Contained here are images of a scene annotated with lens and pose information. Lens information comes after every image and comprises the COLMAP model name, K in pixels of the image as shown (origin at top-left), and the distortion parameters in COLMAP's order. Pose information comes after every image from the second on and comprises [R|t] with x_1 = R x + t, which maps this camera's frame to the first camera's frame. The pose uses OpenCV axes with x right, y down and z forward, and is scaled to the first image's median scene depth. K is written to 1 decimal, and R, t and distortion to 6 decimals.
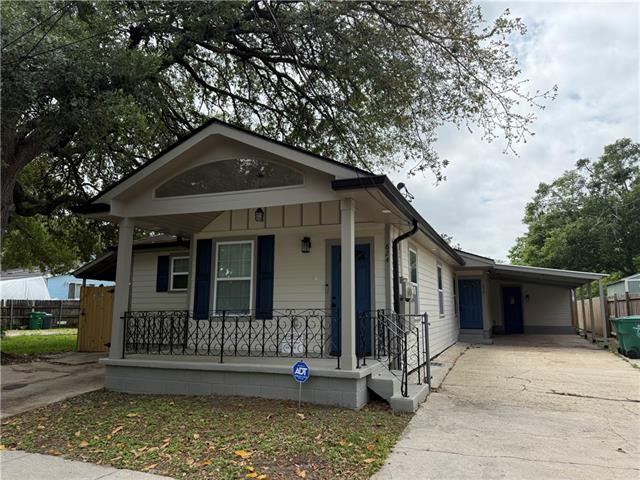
lens RADIAL K [[449.6, 0, 320.0], [0, 449.6, 240.0], [0, 0, 1]] dist [0.087488, -0.123587]
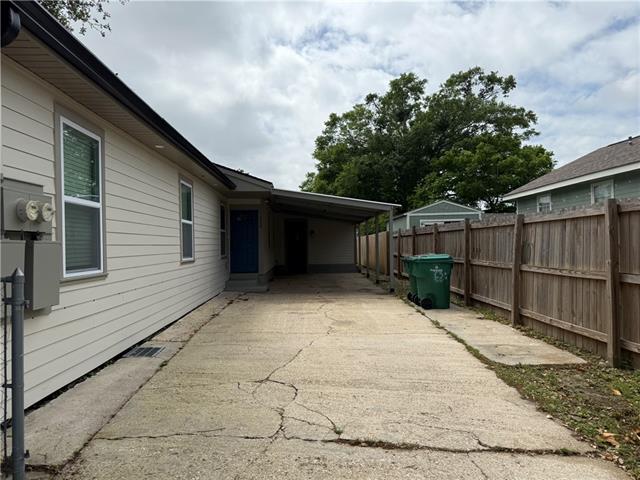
lens RADIAL K [[449.6, 0, 320.0], [0, 449.6, 240.0], [0, 0, 1]] dist [0.087488, -0.123587]
pose [[0.907306, -0.007683, 0.420402, 0.113514], [-0.049663, 0.990876, 0.125290, 0.032299], [-0.417529, -0.134555, 0.898646, 0.231293]]
